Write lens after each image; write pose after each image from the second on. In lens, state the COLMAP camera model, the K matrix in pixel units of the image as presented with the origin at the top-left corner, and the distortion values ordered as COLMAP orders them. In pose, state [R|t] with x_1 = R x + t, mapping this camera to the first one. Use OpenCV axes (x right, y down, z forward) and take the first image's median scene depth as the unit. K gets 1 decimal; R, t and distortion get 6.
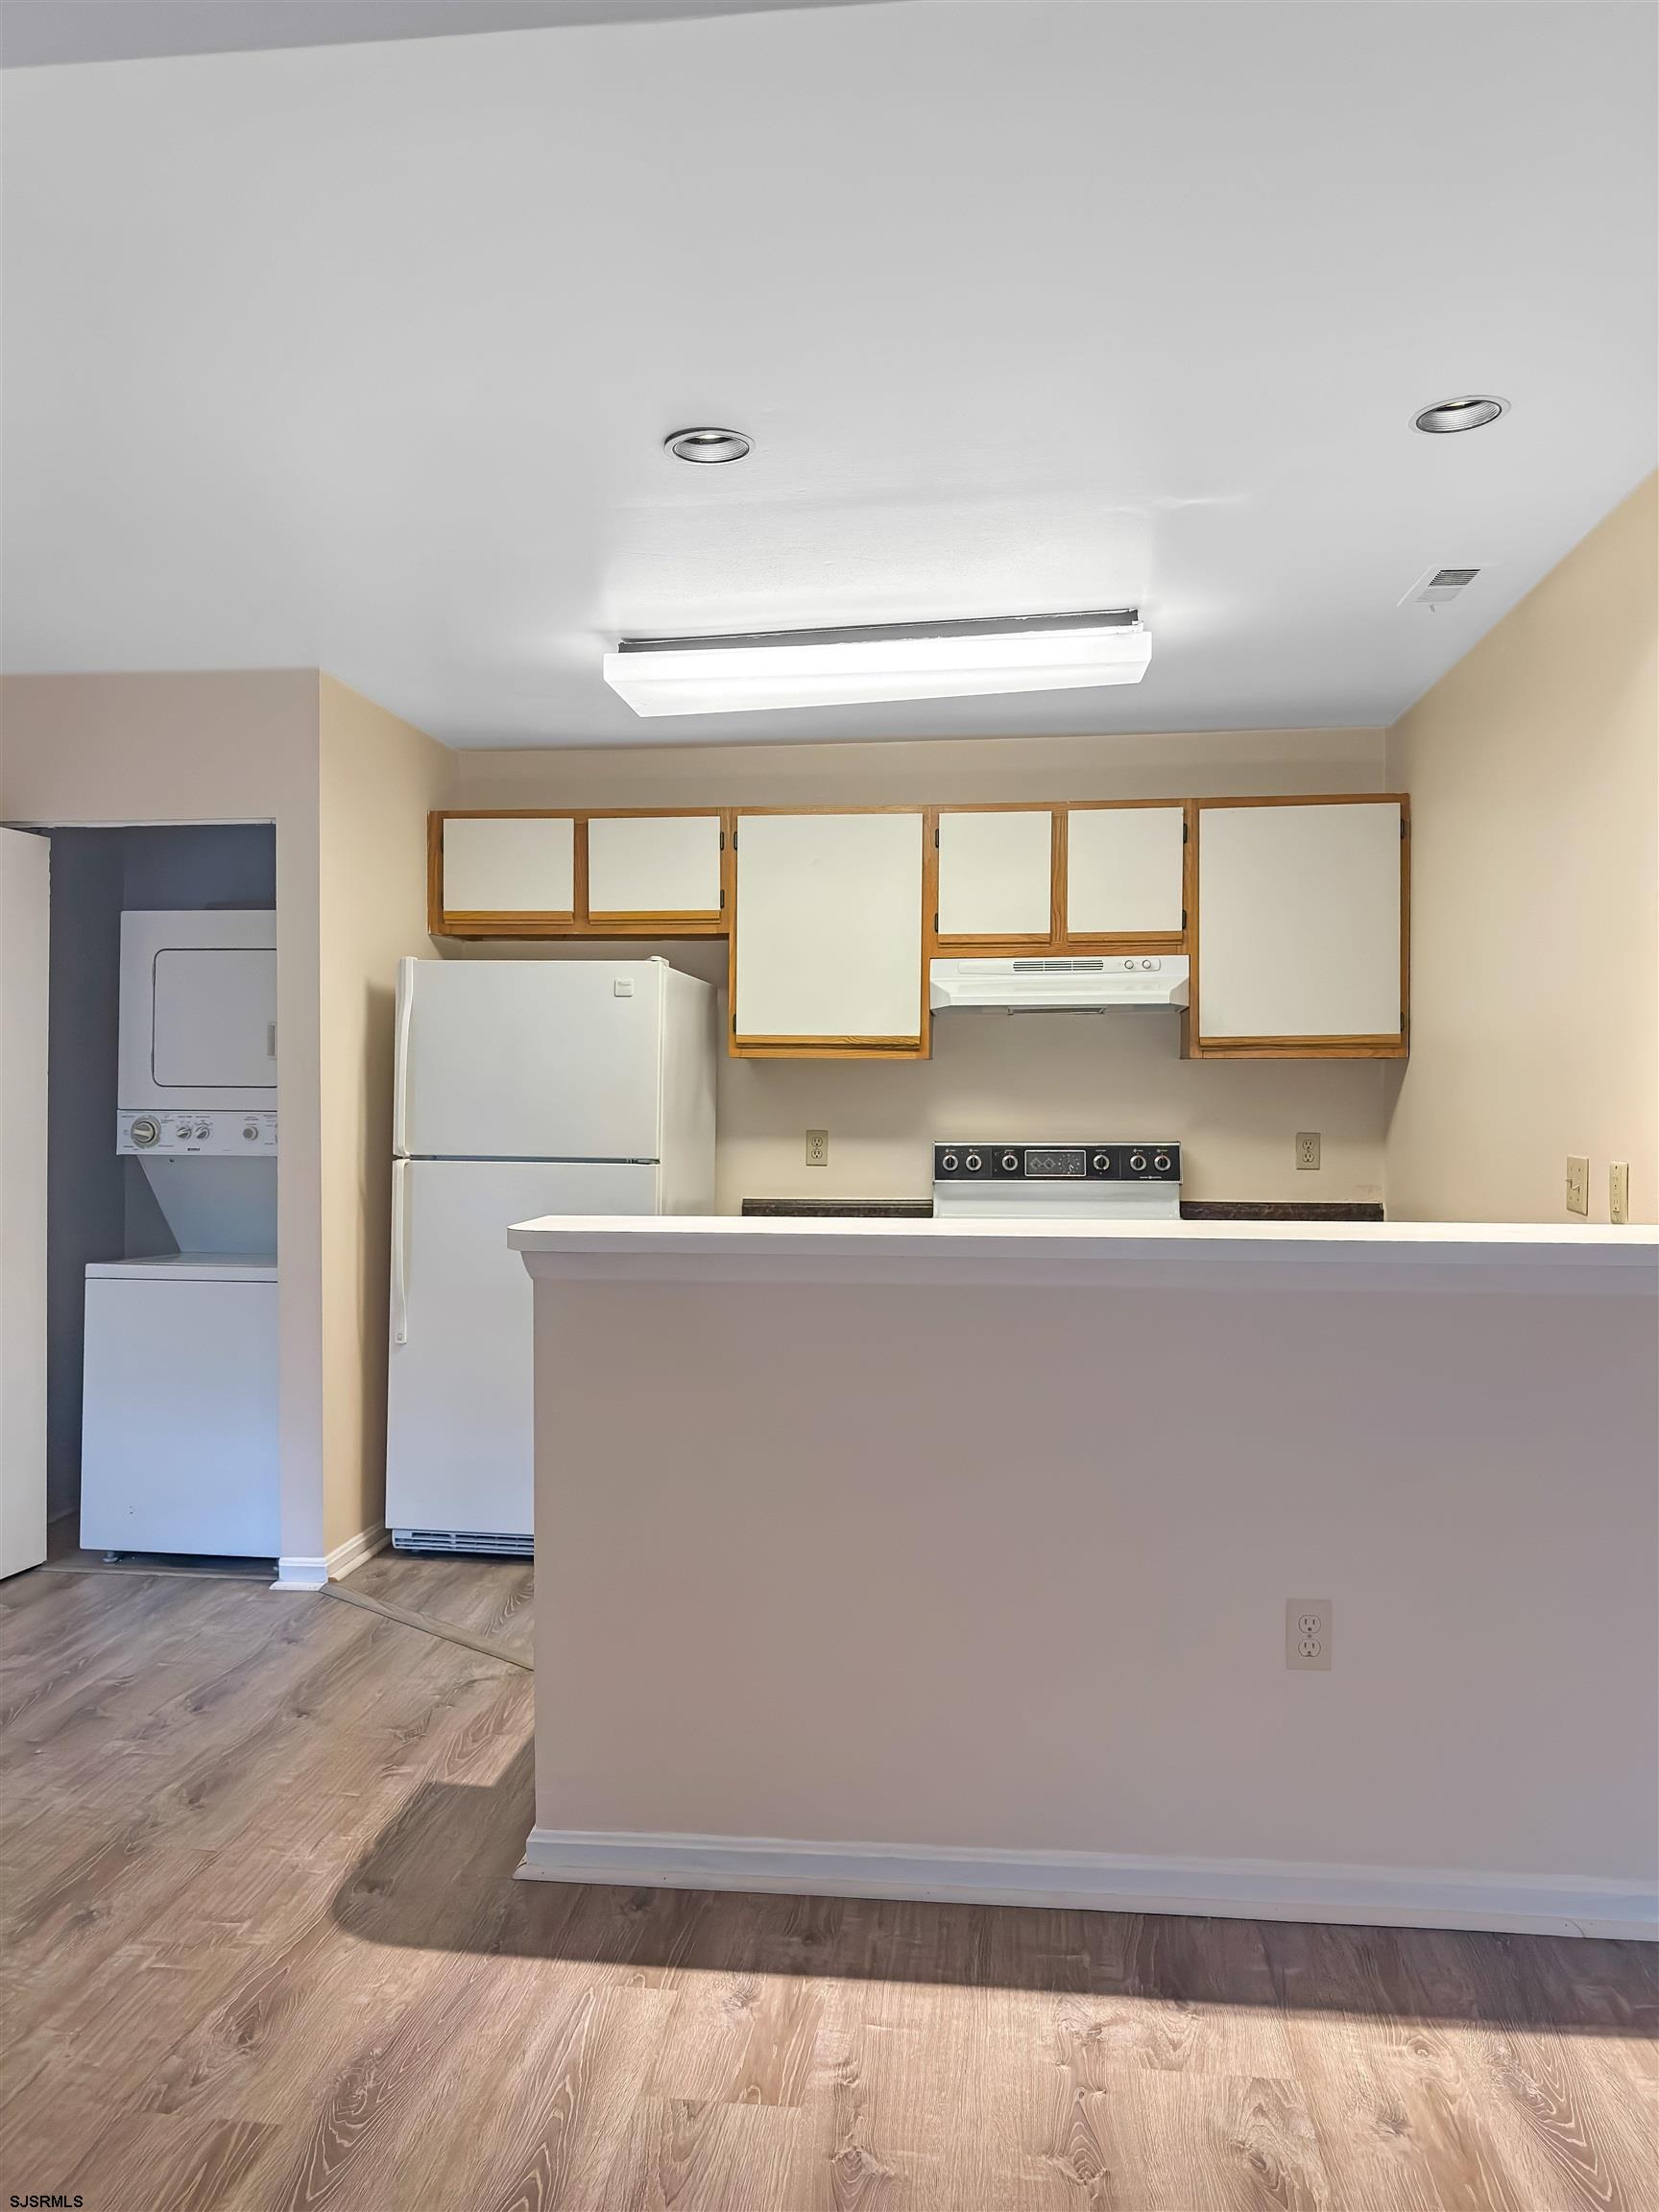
lens RADIAL K [[1572.7, 0, 826.8], [0, 1572.7, 1127.1], [0, 0, 1]] dist [-0.003930, -0.001587]
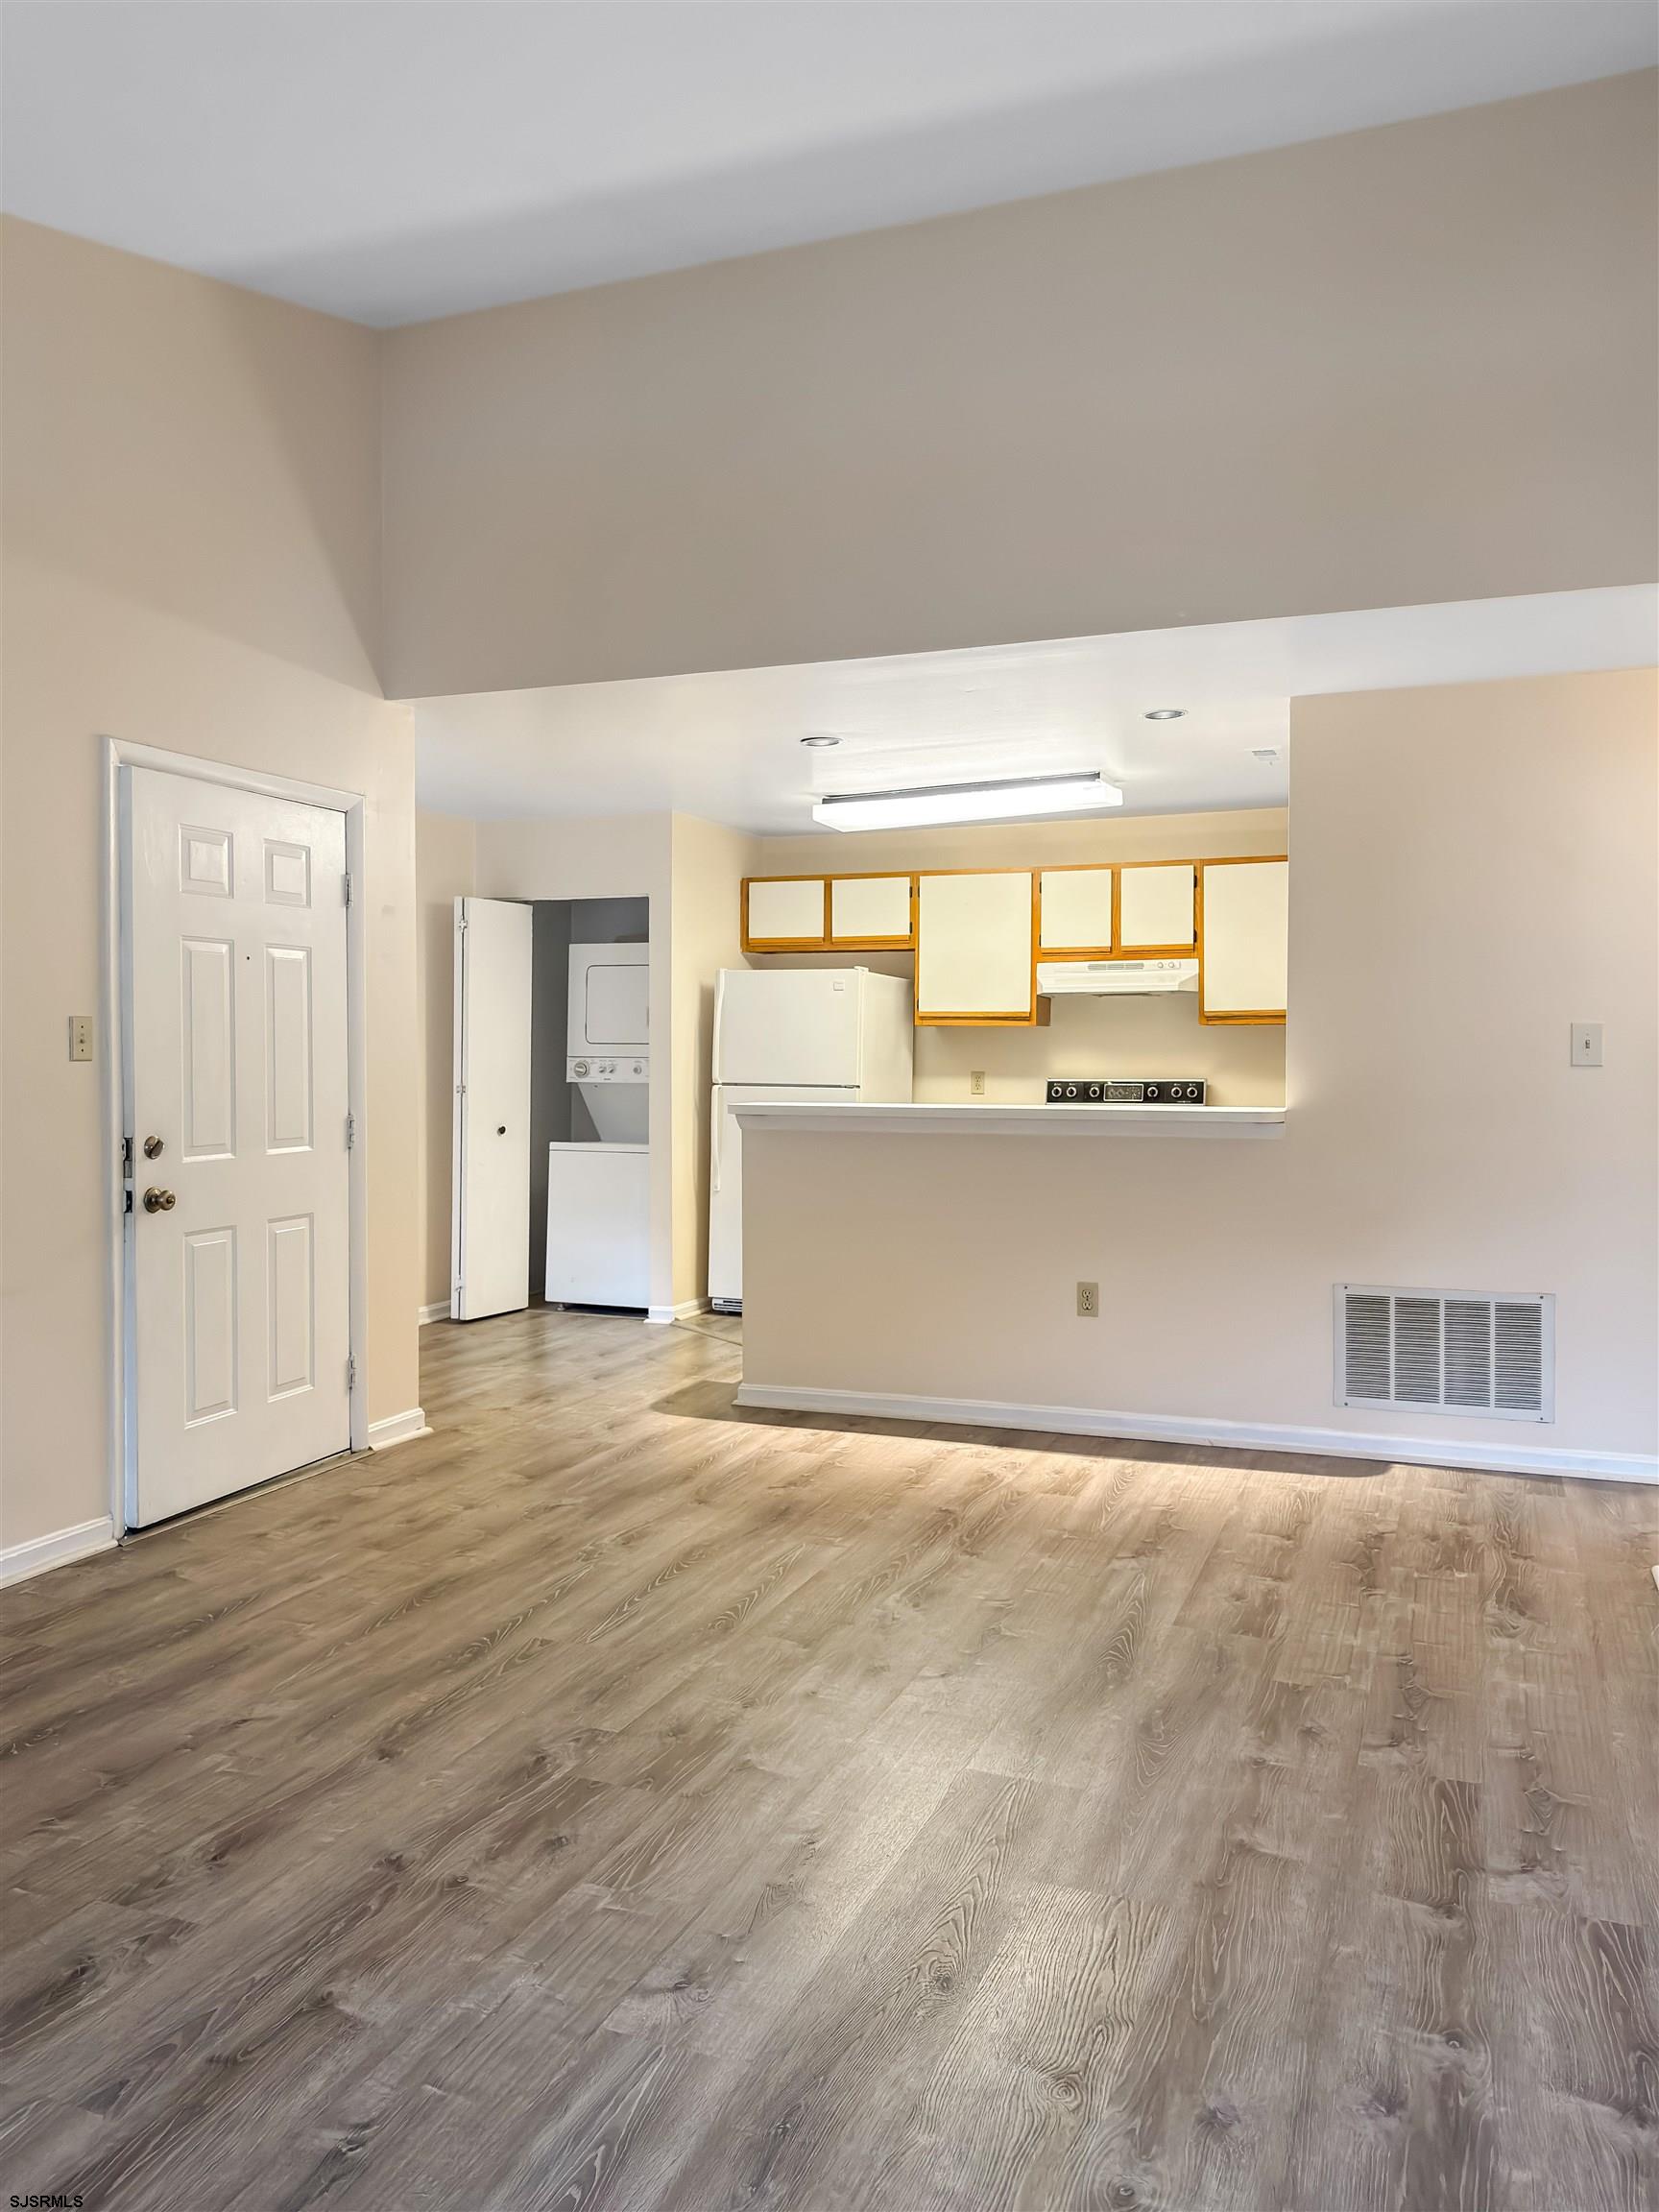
lens RADIAL K [[1554.5, 0, 829.5], [0, 1554.5, 1106.0], [0, 0, 1]] dist [-0.001144, 0.006140]
pose [[0.966318, 0.009259, -0.257185, 0.273146], [-0.007379, 0.999939, 0.008276, 0.027149], [0.257245, -0.006099, 0.966327, -0.589710]]
